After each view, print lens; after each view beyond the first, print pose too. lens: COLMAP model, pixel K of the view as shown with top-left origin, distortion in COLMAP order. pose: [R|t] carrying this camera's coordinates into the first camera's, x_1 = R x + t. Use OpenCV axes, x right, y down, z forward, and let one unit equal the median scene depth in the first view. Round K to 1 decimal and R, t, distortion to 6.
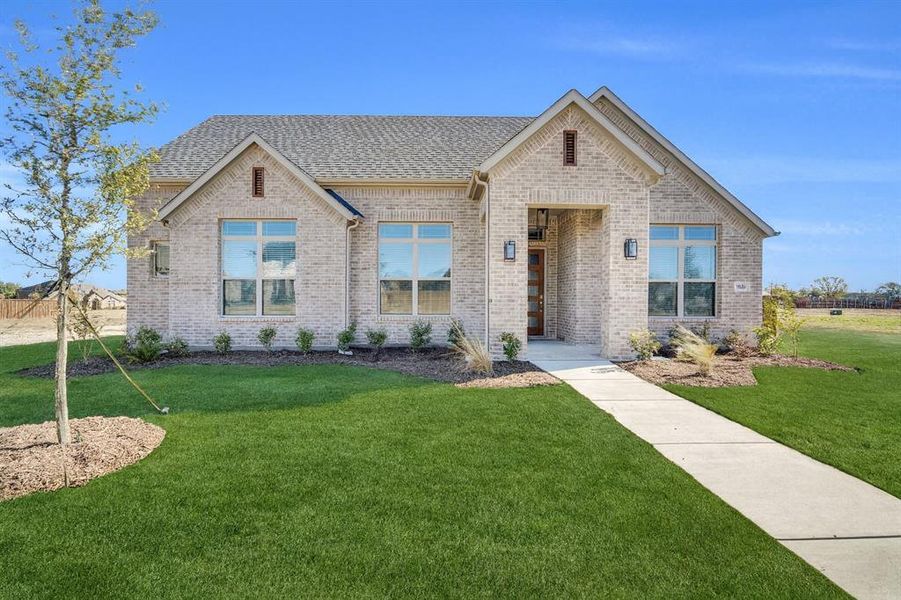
lens RADIAL K [[350.3, 0, 450.5], [0, 350.3, 300.0], [0, 0, 1]] dist [0.000042, 0.000048]
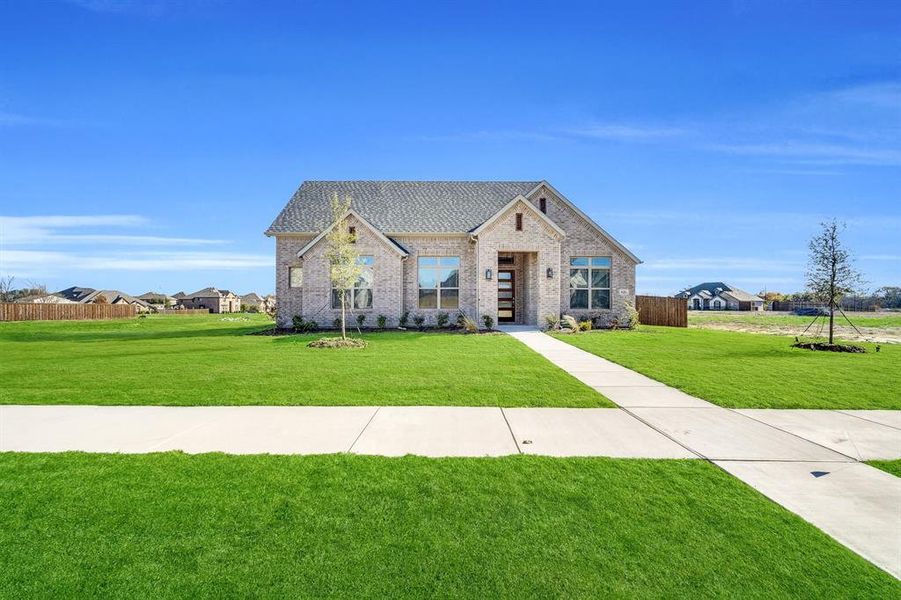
lens RADIAL K [[350.3, 0, 450.5], [0, 350.3, 300.0], [0, 0, 1]] dist [0.000042, 0.000048]
pose [[0.999752, -0.003195, -0.022019, -0.002422], [0.002898, 0.999905, -0.013513, 0.025221], [0.022060, 0.013445, 0.999666, -0.835624]]
